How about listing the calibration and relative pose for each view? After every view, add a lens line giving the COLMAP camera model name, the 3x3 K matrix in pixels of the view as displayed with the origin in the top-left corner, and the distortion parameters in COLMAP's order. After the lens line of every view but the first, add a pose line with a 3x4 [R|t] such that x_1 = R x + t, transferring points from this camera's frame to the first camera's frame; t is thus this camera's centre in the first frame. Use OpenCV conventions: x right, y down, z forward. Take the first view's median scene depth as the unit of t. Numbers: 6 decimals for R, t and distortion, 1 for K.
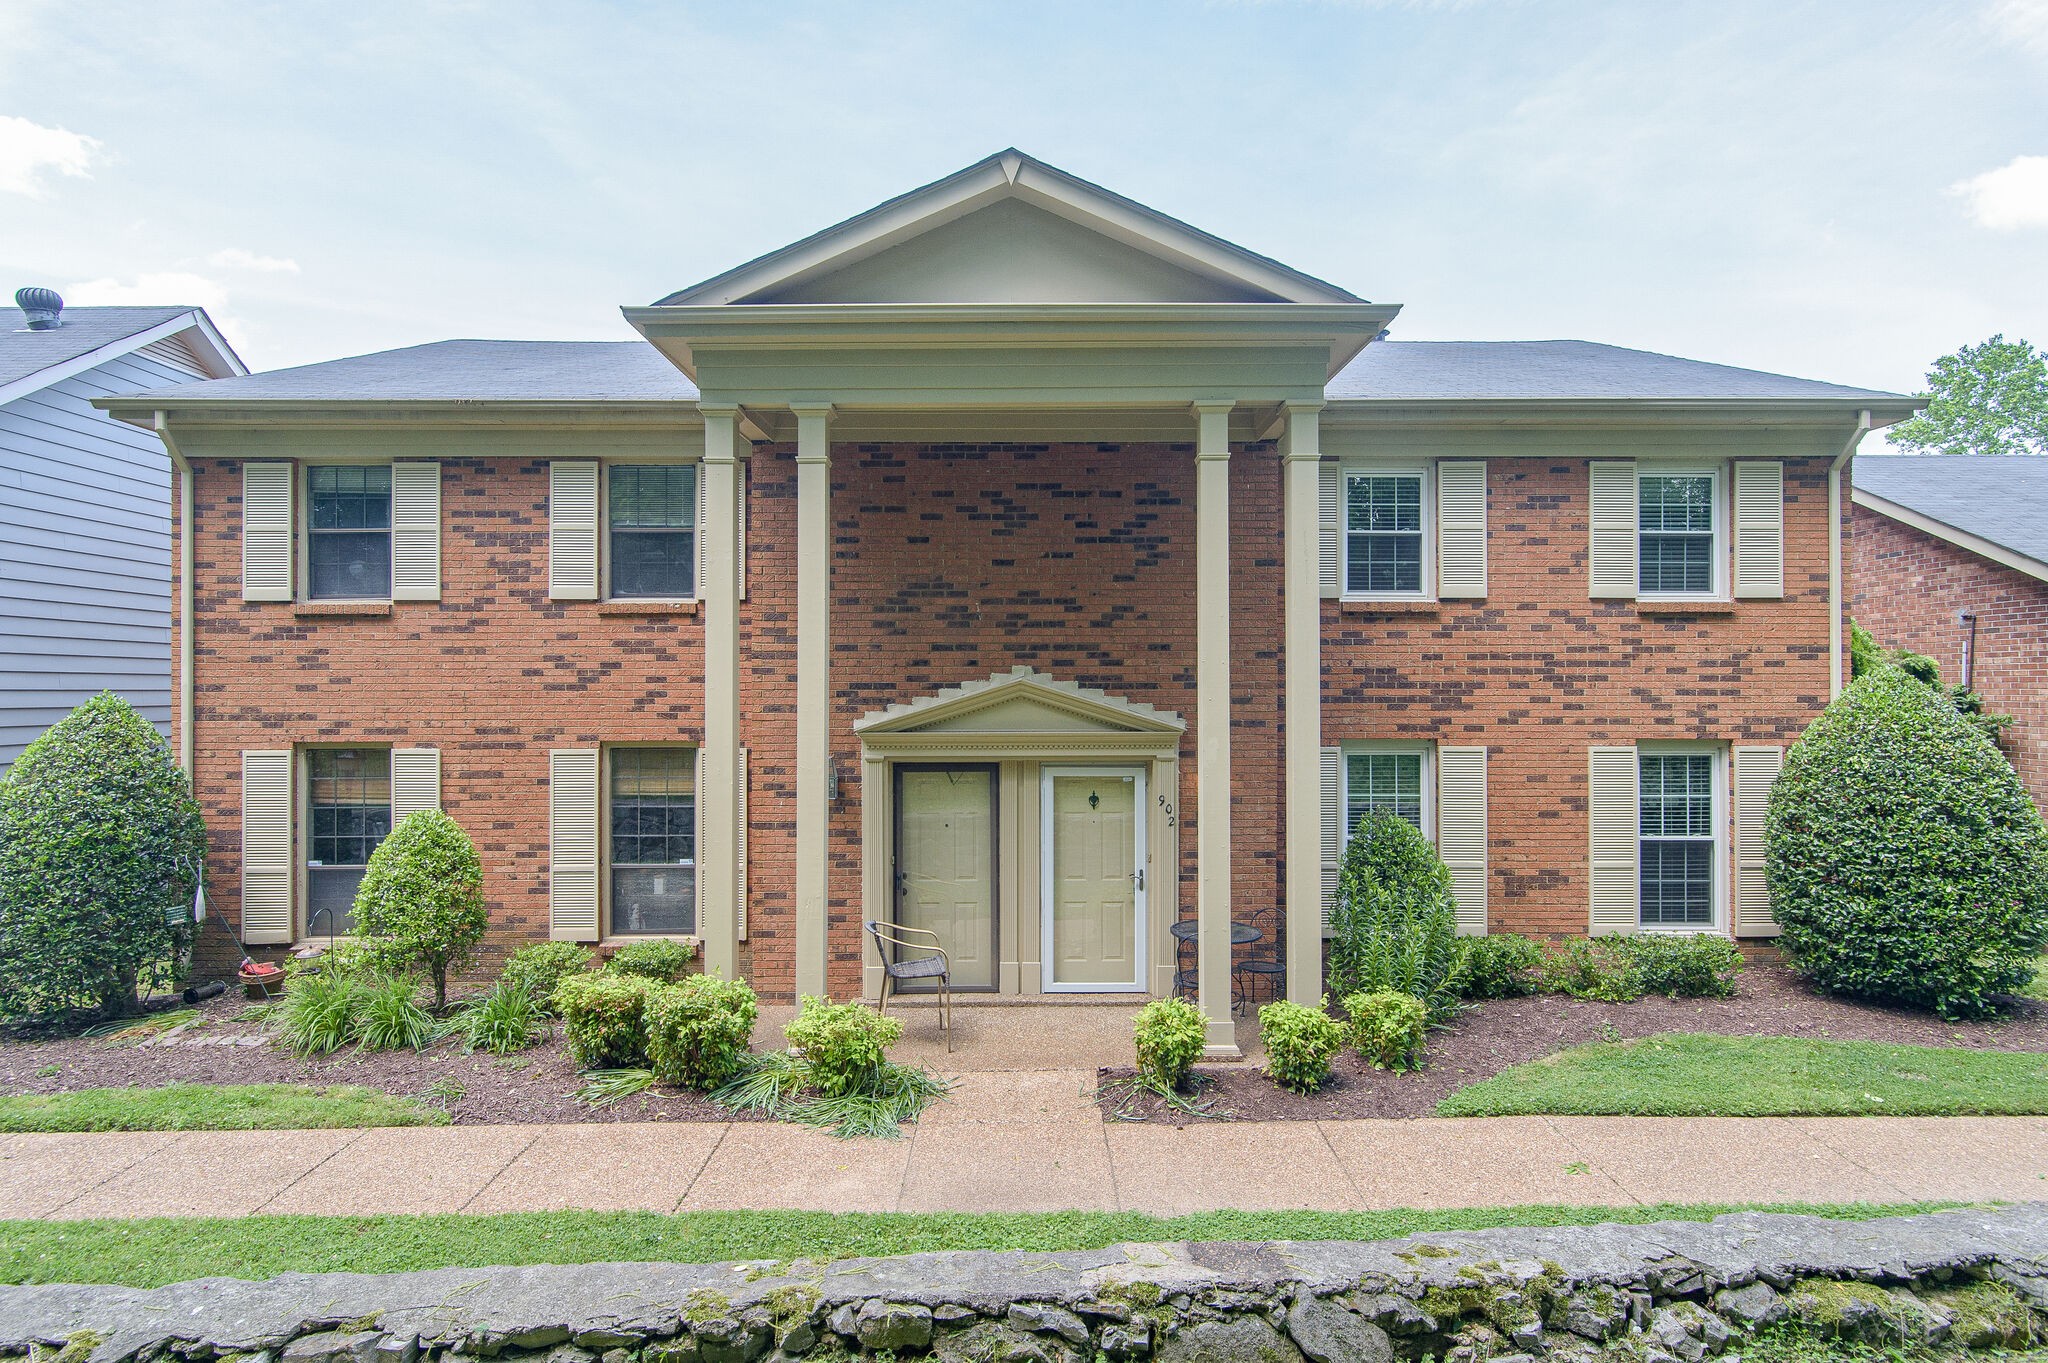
lens RADIAL K [[991.5, 0, 1028.8], [0, 991.5, 681.8], [0, 0, 1]] dist [0.002256, -0.001765]
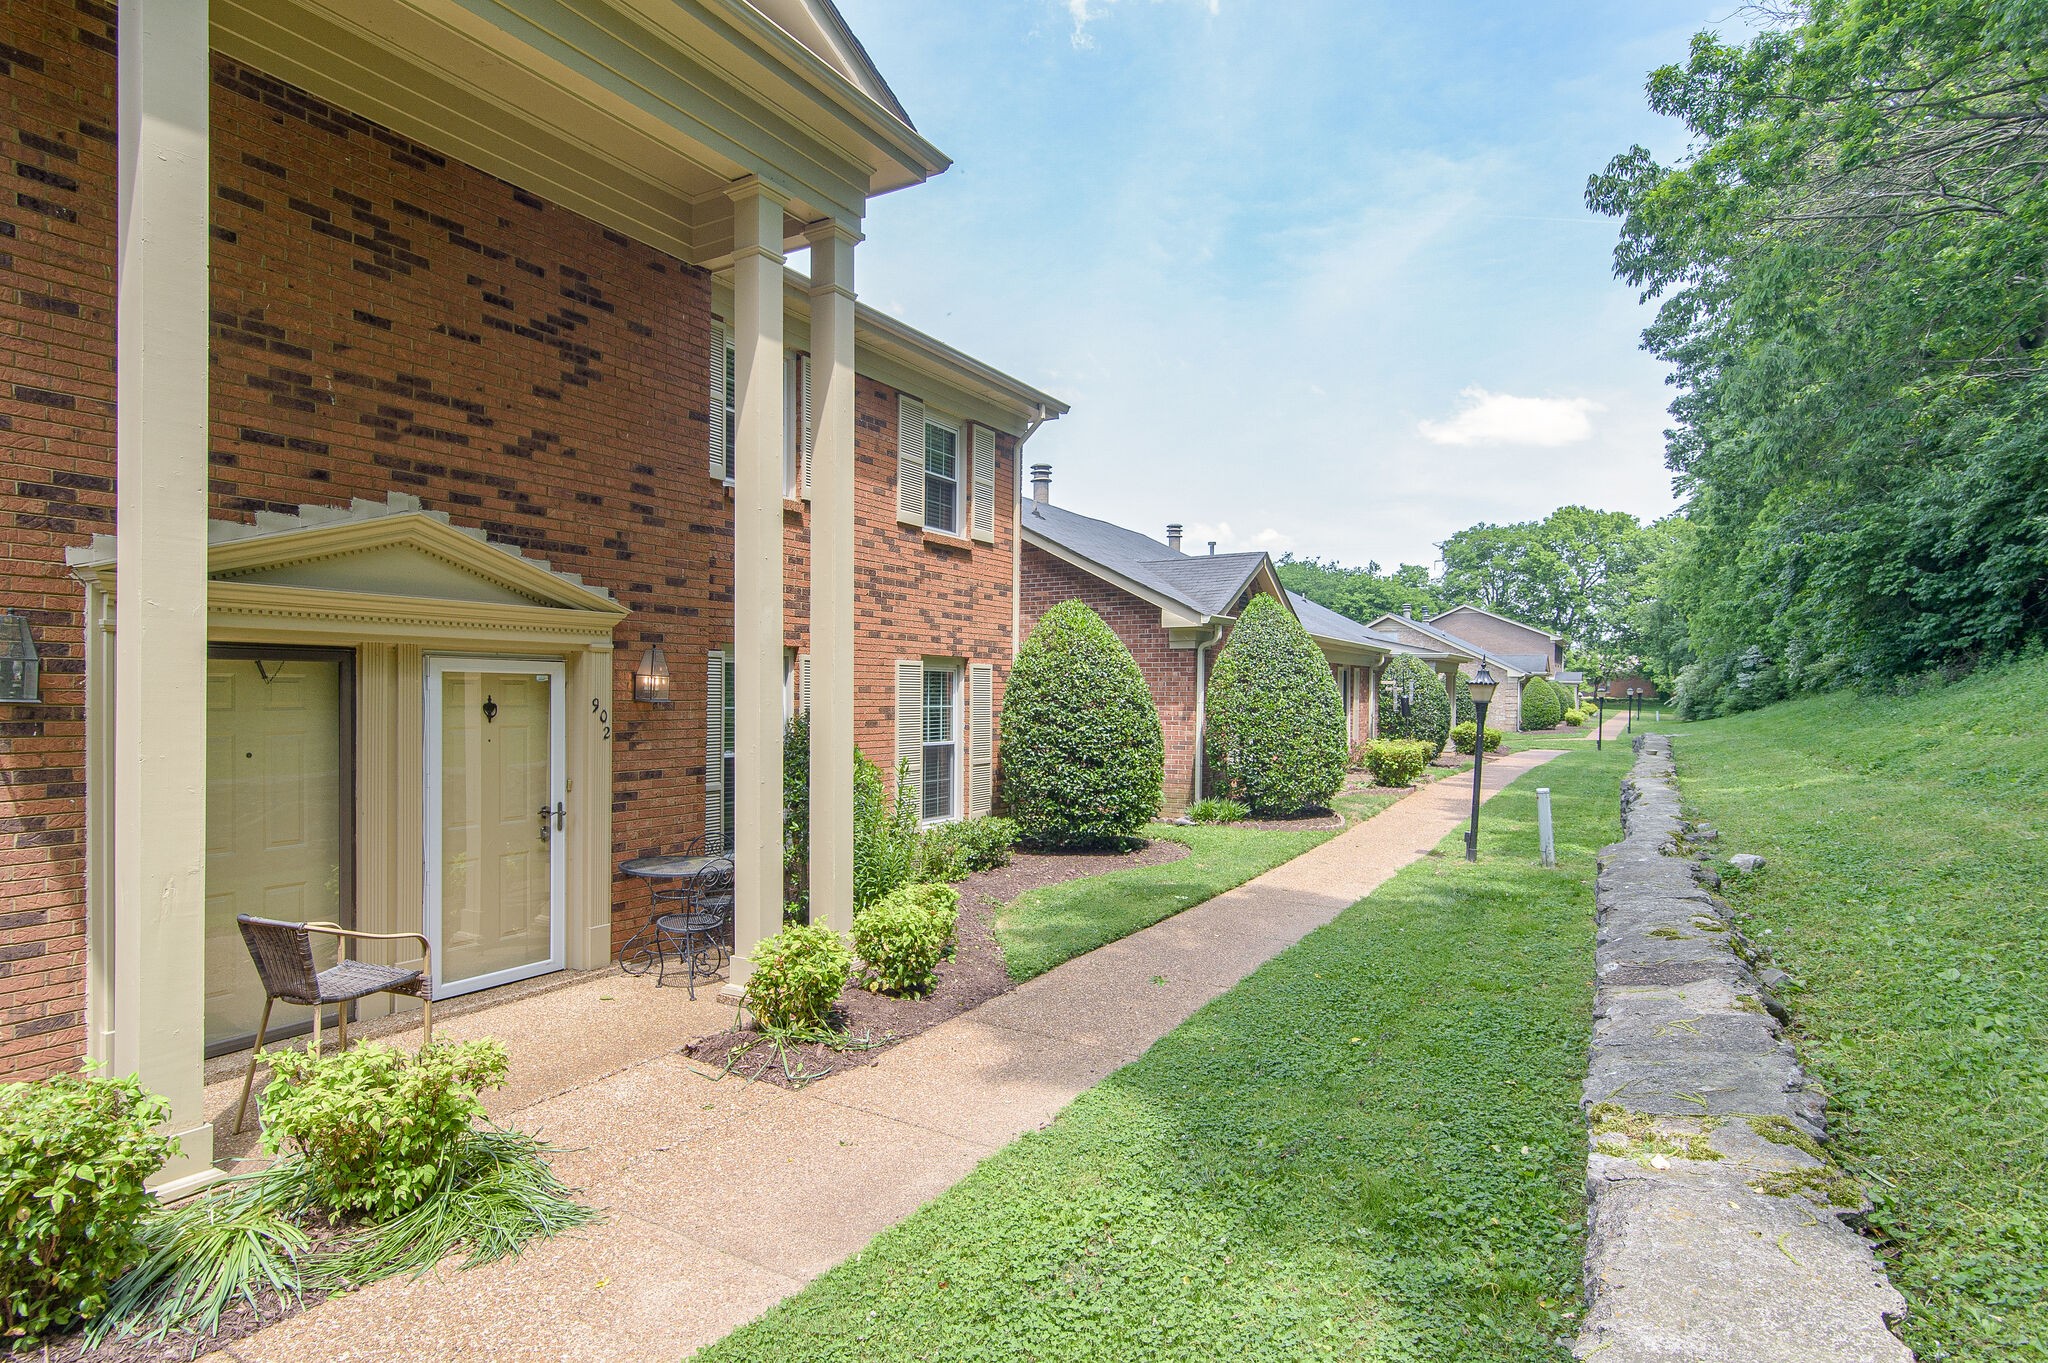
lens RADIAL K [[1028.4, 0, 1018.9], [0, 1028.4, 690.6], [0, 0, 1]] dist [-0.001258, -0.000437]
pose [[0.557754, -0.001346, 0.830005, -0.326942], [-0.020414, 0.999674, 0.015338, 0.089788], [-0.829755, -0.025498, 0.557545, 0.305433]]
